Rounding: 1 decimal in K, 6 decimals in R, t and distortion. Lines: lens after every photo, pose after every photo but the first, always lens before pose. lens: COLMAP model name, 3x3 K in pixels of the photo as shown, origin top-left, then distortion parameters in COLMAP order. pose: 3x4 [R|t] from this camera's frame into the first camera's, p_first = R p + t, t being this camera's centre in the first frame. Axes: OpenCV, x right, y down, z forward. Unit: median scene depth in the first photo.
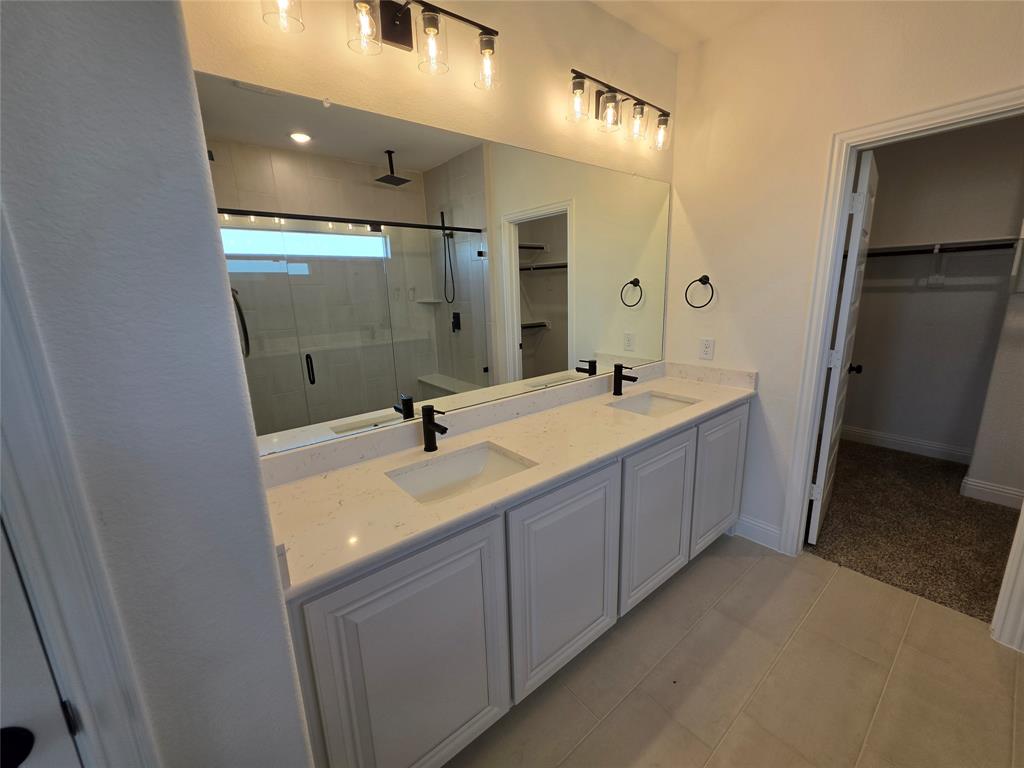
lens RADIAL K [[410.3, 0, 510.4], [0, 410.3, 379.8], [0, 0, 1]] dist [-0.002410, 0.000010]
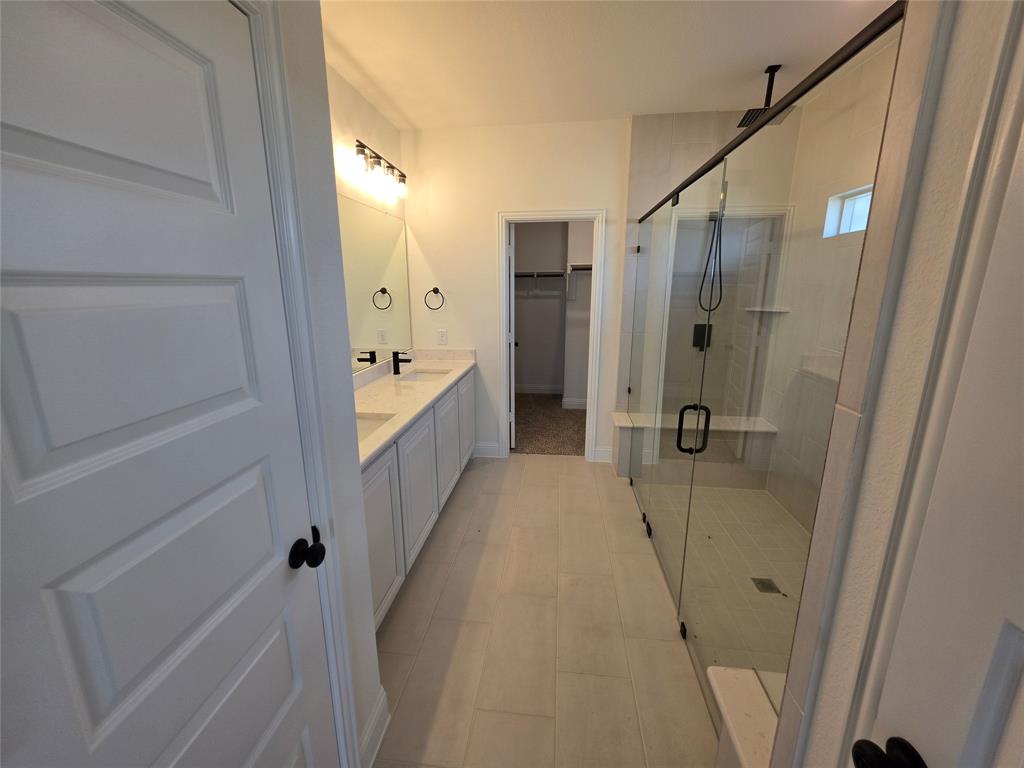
lens RADIAL K [[410.3, 0, 513.0], [0, 410.3, 380.4], [0, 0, 1]] dist [-0.002410, 0.000010]
pose [[0.711898, -0.130973, 0.689962, -0.405538], [0.135629, 0.989601, 0.047911, 0.044237], [-0.689061, 0.059471, 0.722259, -0.244972]]
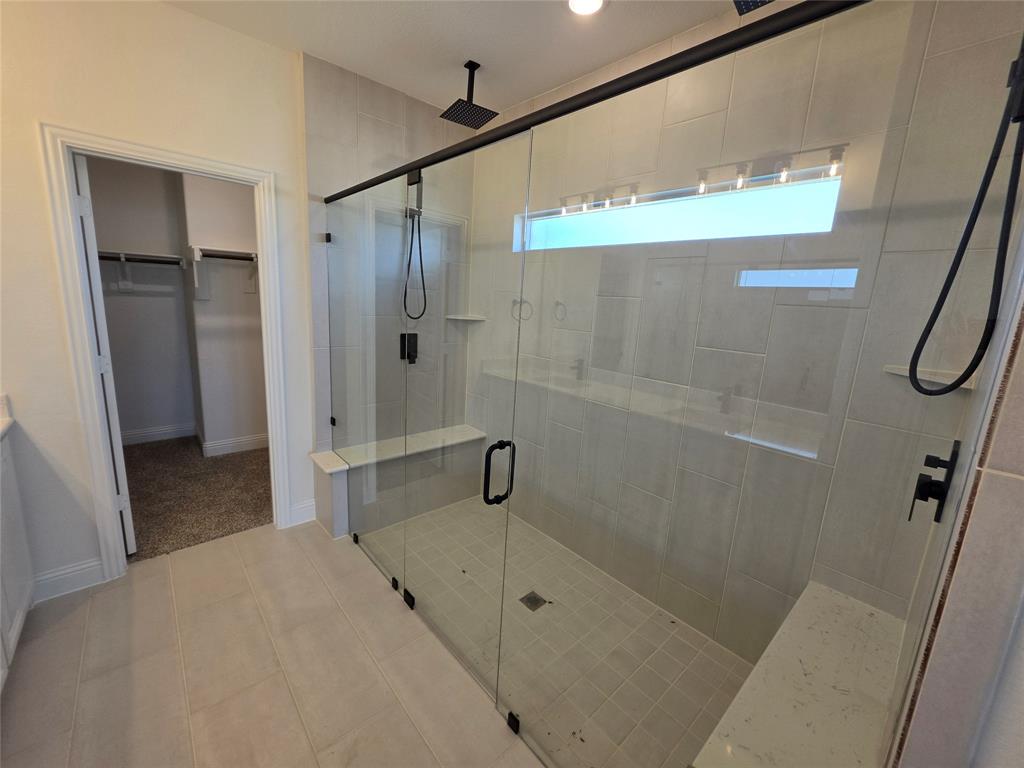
lens RADIAL K [[410.3, 0, 511.7], [0, 410.3, 378.5], [0, 0, 1]] dist [-0.002410, 0.000010]
pose [[-0.059936, -0.162670, 0.984858, -0.215078], [0.166116, 0.971249, 0.170532, -0.020540], [-0.984283, 0.173822, -0.031191, 0.072039]]
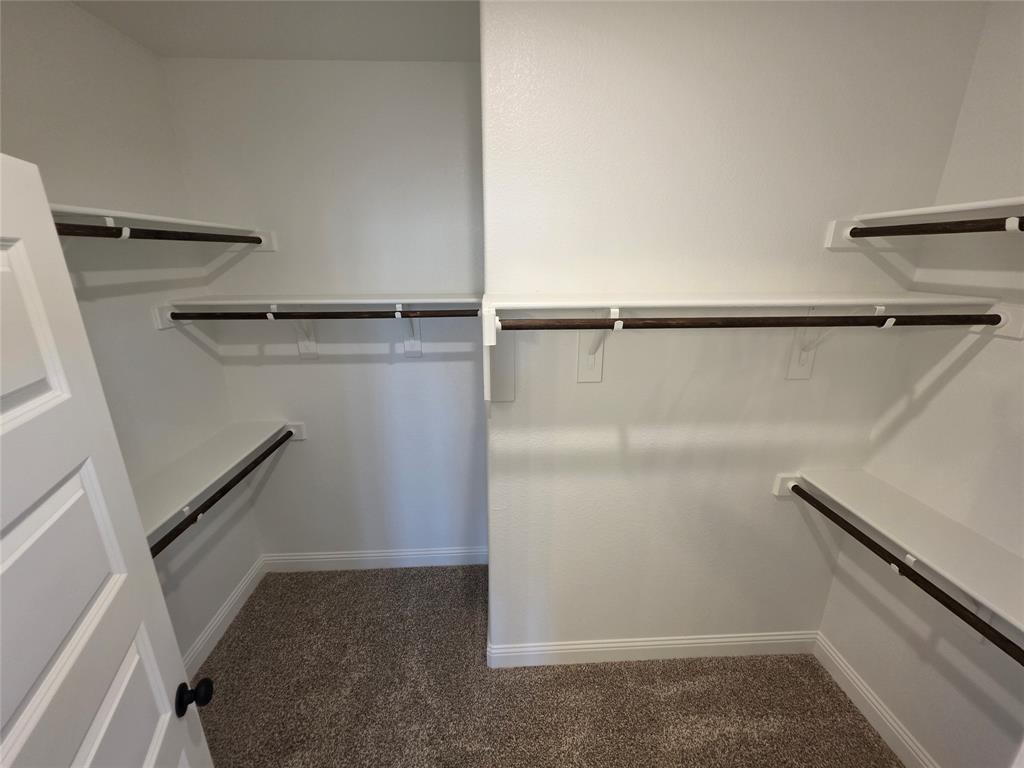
lens RADIAL K [[410.3, 0, 509.5], [0, 410.3, 379.3], [0, 0, 1]] dist [-0.002410, 0.000010]
pose [[0.586438, -0.199503, 0.785041, 0.817601], [0.162662, 0.978456, 0.127144, -0.352069], [-0.793493, 0.053134, 0.606255, 0.637764]]
